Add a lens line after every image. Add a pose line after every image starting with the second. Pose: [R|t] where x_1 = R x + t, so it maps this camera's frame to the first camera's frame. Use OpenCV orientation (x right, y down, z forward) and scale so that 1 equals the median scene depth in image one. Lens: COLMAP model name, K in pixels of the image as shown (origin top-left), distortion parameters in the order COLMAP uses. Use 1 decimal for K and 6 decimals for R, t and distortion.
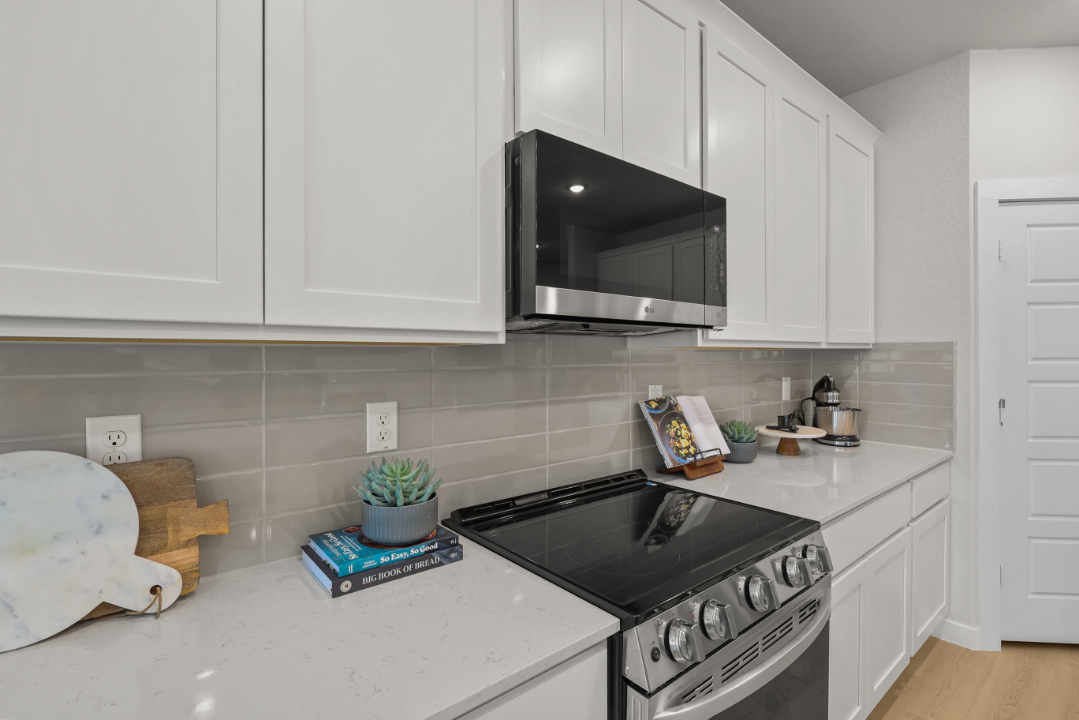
lens RADIAL K [[510.1, 0, 538.7], [0, 510.1, 354.1], [0, 0, 1]] dist [-0.003696, -0.000203]
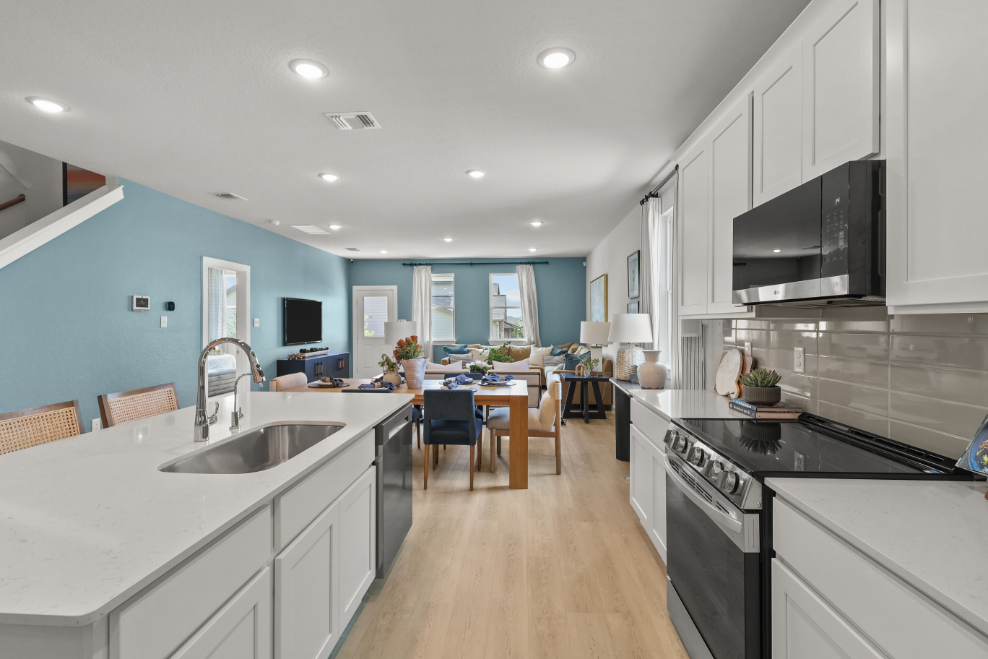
lens RADIAL K [[456.8, 0, 491.9], [0, 456.8, 323.0], [0, 0, 1]] dist [-0.004342, 0.001304]
pose [[-0.691273, -0.000388, -0.722594, 1.404193], [0.000115, 1.000000, -0.000647, 0.000566], [0.722594, -0.000531, -0.691272, 1.072051]]
